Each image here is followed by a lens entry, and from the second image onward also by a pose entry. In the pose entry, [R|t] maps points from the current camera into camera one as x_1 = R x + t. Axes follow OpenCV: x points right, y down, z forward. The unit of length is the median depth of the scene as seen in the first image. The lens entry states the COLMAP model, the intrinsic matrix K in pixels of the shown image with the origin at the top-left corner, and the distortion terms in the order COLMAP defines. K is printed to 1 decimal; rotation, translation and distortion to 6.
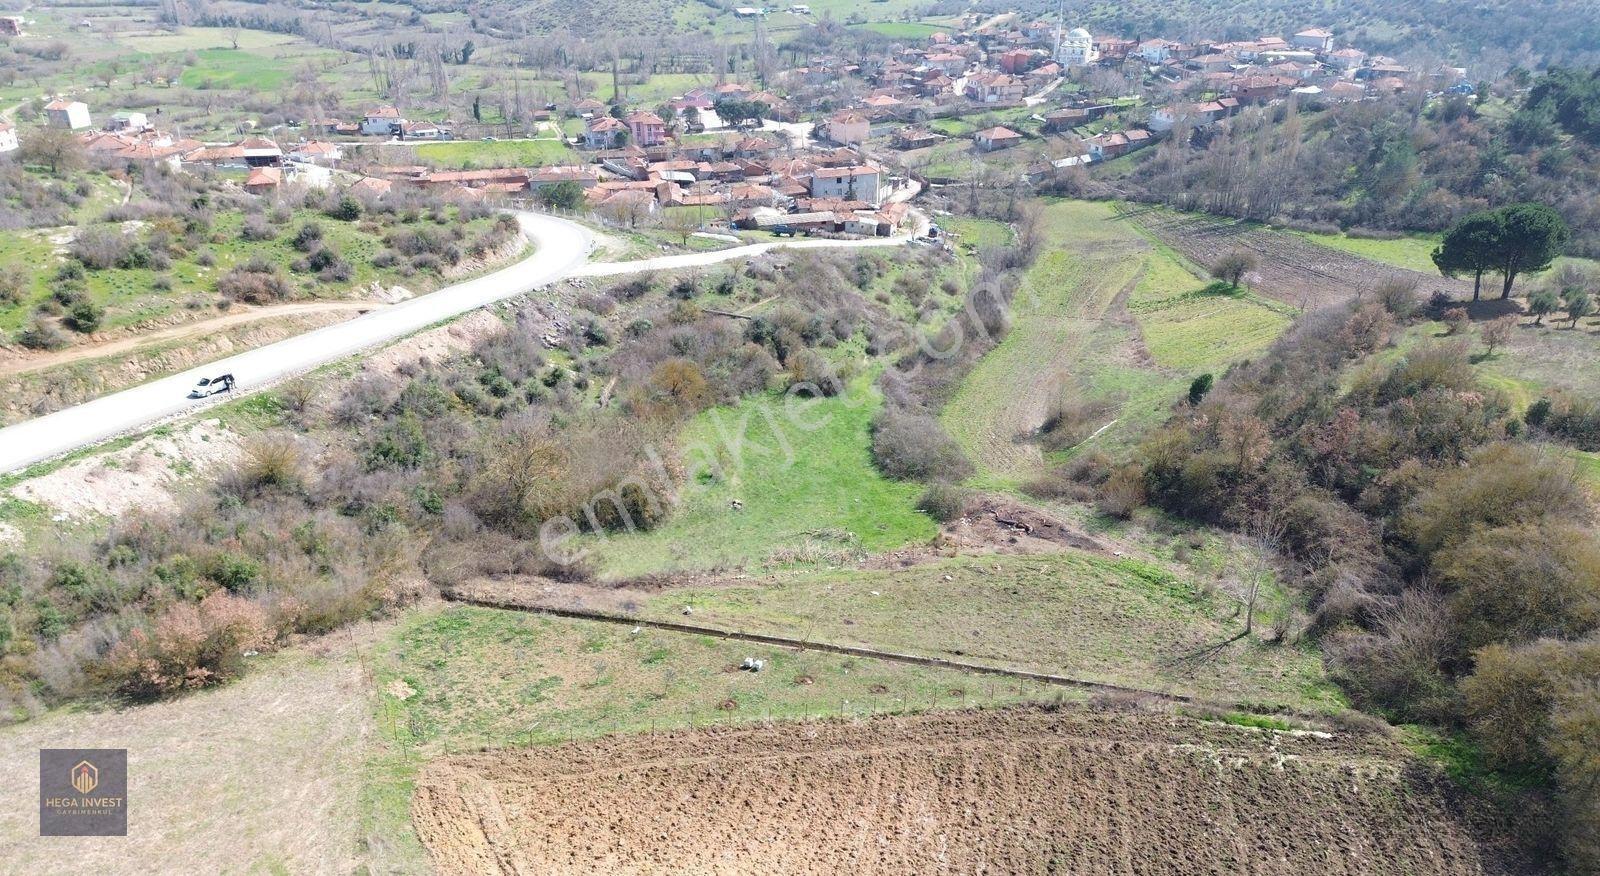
lens RADIAL K [[1128.0, 0, 801.5], [0, 1128.0, 446.0], [0, 0, 1]] dist [0.076388, -0.076109]
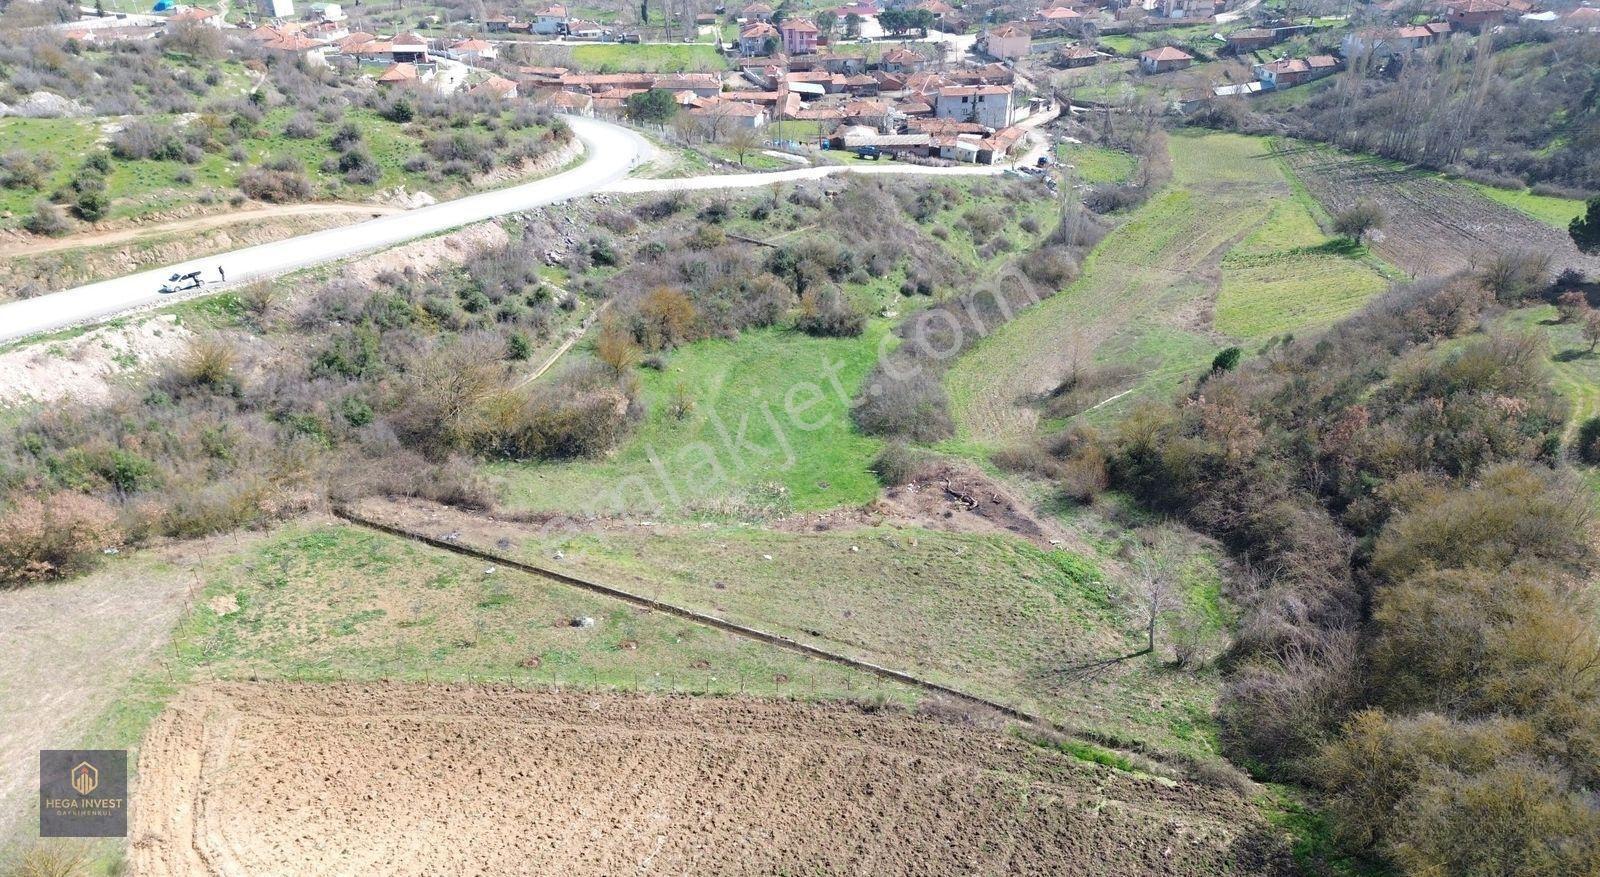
lens RADIAL K [[1128.0, 0, 801.5], [0, 1128.0, 446.5], [0, 0, 1]] dist [0.076388, -0.076109]
pose [[0.979909, 0.097818, -0.173812, 0.167492], [-0.084603, 0.993044, 0.081893, -0.027651], [0.180613, -0.065542, 0.981368, 0.058980]]
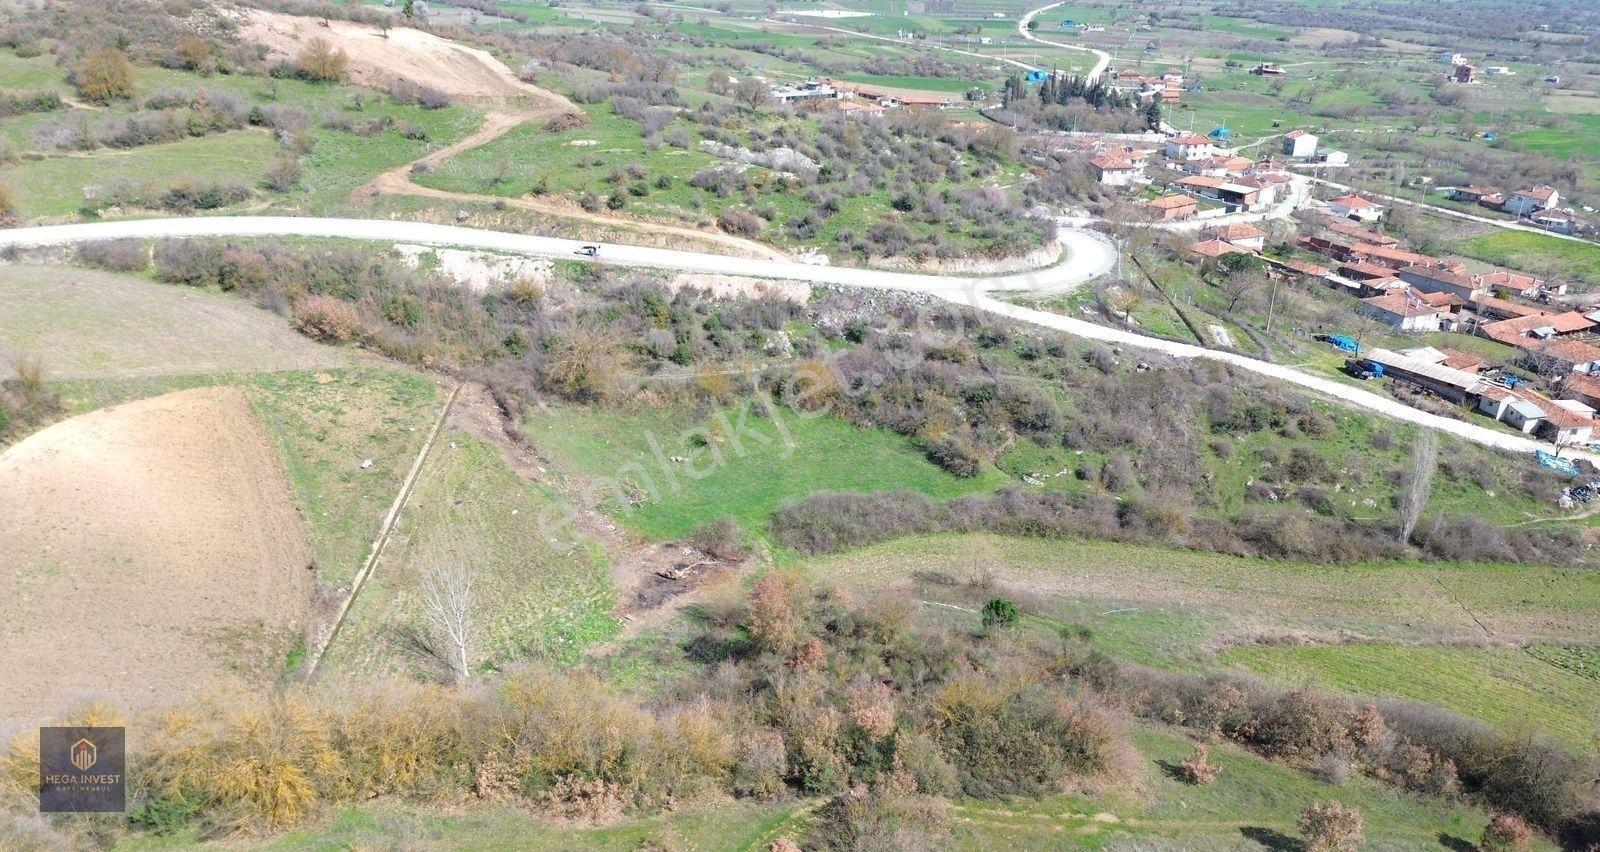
lens RADIAL K [[1127.1, 0, 802.0], [0, 1127.1, 446.7], [0, 0, 1]] dist [0.078568, -0.079444]
pose [[0.312092, 0.386179, -0.868023, 0.809407], [-0.421364, 0.875146, 0.237850, -0.238885], [0.851500, 0.291523, 0.435848, 0.480475]]
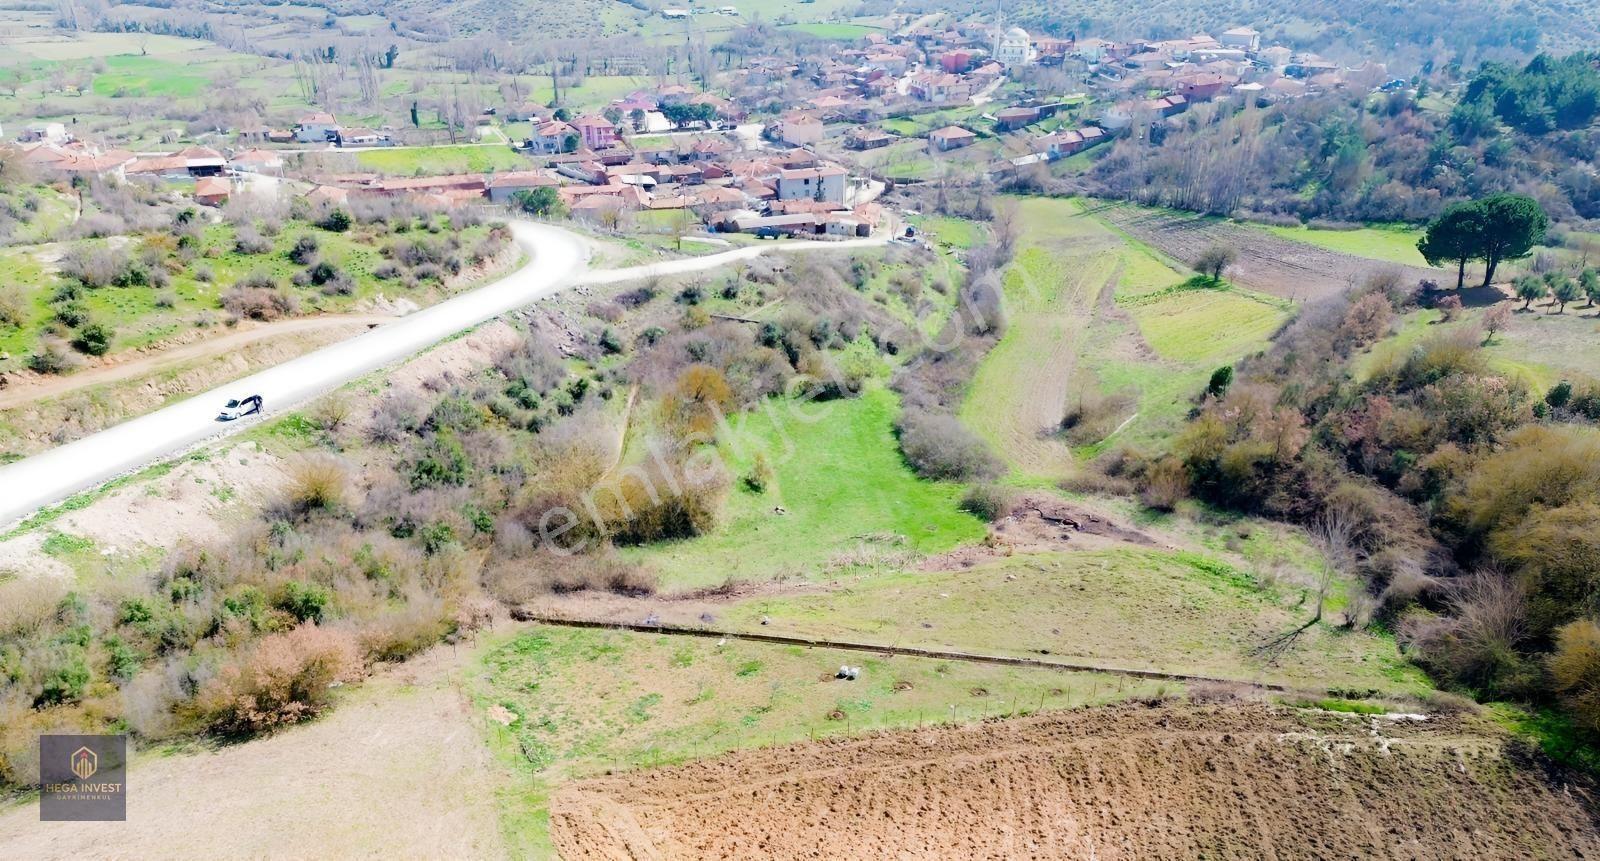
lens RADIAL K [[1128.5, 0, 801.8], [0, 1128.5, 445.9], [0, 0, 1]] dist [0.075397, -0.074635]
pose [[0.997155, -0.032082, 0.068204, -0.083990], [0.032145, 0.999483, 0.000171, -0.003873], [-0.068174, 0.002022, 0.997671, 0.008304]]
